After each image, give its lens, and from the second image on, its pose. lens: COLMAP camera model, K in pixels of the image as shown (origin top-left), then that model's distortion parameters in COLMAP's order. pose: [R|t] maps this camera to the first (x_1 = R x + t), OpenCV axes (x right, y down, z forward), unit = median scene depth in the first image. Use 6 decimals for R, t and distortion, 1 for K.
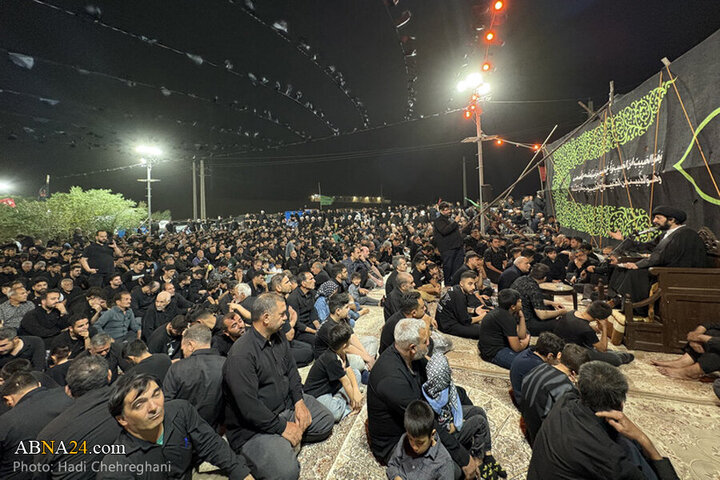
lens RADIAL K [[296.4, 0, 359.0], [0, 296.4, 233.3], [0, 0, 1]] dist [-0.000922, -0.000384]
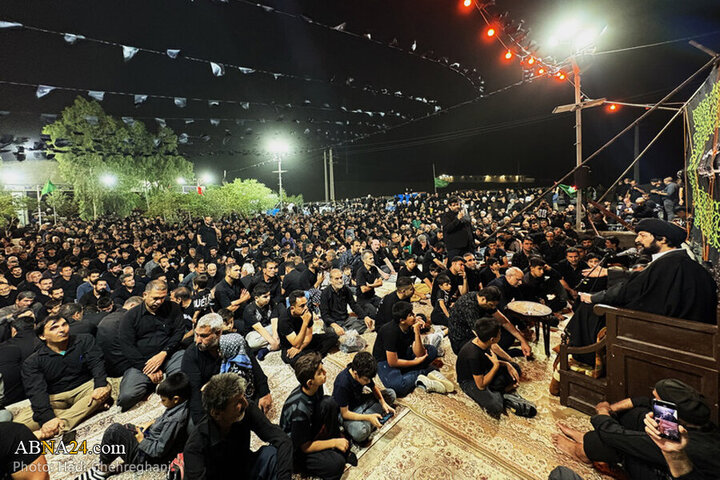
lens RADIAL K [[296.4, 0, 367.3], [0, 296.4, 239.2], [0, 0, 1]] dist [-0.000922, -0.000384]
pose [[0.891332, 0.066966, -0.448379, 0.257126], [-0.025523, 0.994874, 0.097849, -0.032037], [0.452633, -0.075772, 0.888472, 0.035360]]
